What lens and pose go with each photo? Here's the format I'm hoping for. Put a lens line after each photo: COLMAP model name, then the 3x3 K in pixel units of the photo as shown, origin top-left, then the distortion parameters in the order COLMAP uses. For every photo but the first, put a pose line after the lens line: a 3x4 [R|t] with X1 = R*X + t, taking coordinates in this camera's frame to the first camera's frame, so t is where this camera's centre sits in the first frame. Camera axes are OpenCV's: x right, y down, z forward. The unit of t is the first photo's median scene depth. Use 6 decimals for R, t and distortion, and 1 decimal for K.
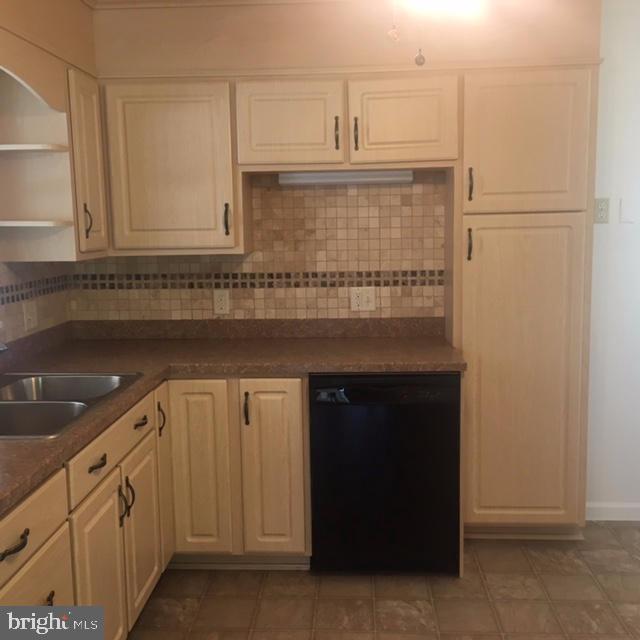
lens RADIAL K [[723.3, 0, 319.1], [0, 723.3, 317.3], [0, 0, 1]] dist [0.052301, 0.000000]
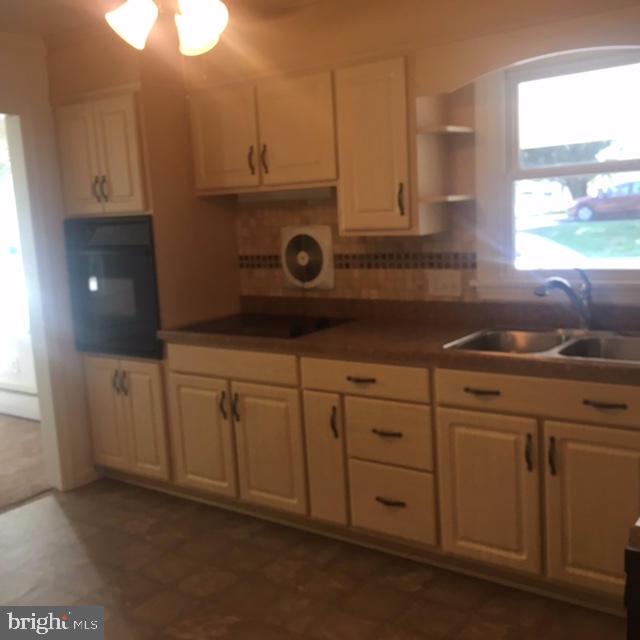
lens RADIAL K [[723.3, 0, 322.7], [0, 723.3, 324.4], [0, 0, 1]] dist [0.052301, 0.000000]
pose [[-0.543475, 0.180855, -0.819711, 0.594873], [-0.044240, 0.968986, 0.243121, -0.141679], [0.838259, 0.168394, -0.518619, 0.991139]]
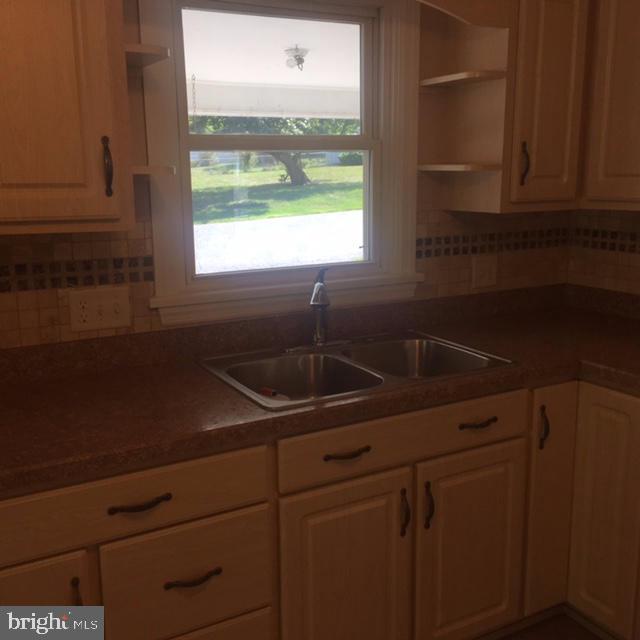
lens RADIAL K [[723.3, 0, 319.9], [0, 723.3, 321.3], [0, 0, 1]] dist [0.052301, 0.000000]
pose [[0.531231, 0.182563, -0.827324, 0.254822], [-0.109647, 0.983110, 0.146535, -0.052838], [0.840102, 0.012869, 0.542276, 0.365577]]
